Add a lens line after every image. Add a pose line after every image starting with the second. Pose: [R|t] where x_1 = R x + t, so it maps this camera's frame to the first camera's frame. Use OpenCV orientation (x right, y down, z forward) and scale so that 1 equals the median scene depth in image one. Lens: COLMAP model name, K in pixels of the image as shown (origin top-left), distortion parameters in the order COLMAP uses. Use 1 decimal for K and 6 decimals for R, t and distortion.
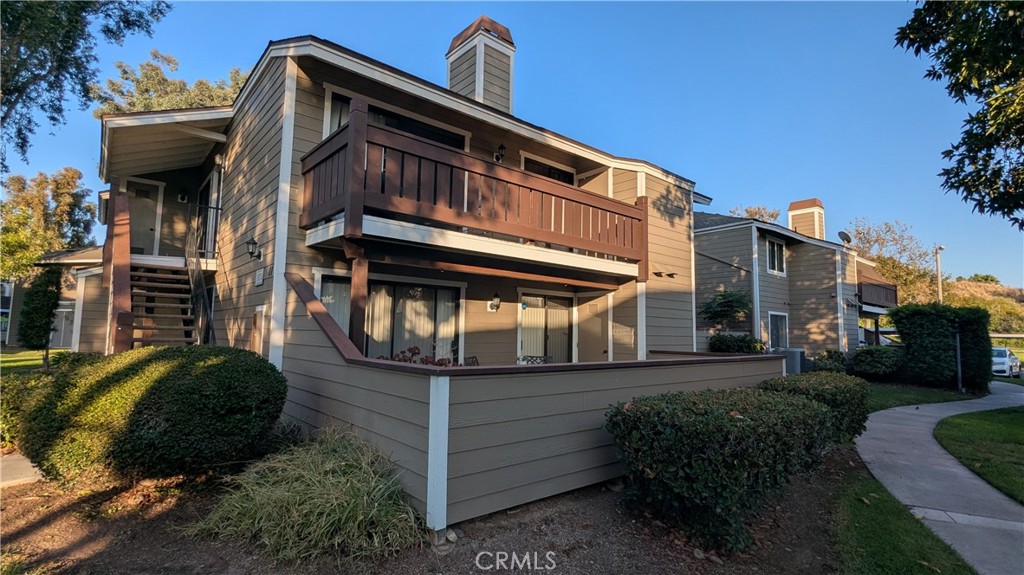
lens RADIAL K [[484.8, 0, 512.5], [0, 484.8, 289.9], [0, 0, 1]] dist [0.004632, -0.000208]
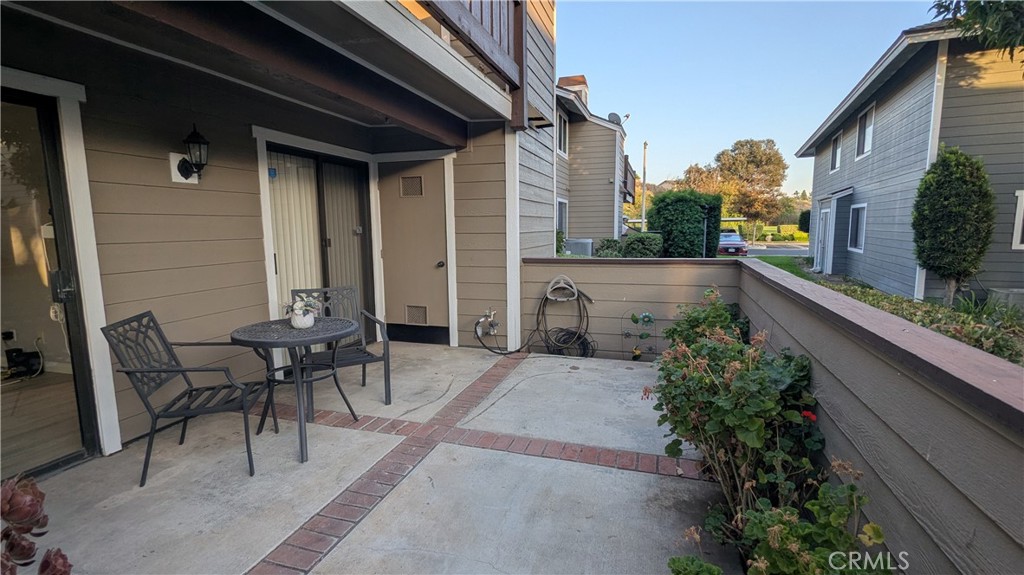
lens RADIAL K [[484.8, 0, 507.8], [0, 484.8, 293.2], [0, 0, 1]] dist [0.004632, -0.000208]
pose [[0.853715, -0.096385, 0.511742, -0.017783], [-0.021220, 0.975466, 0.219126, 0.023893], [-0.520307, -0.197931, 0.830725, 0.306941]]
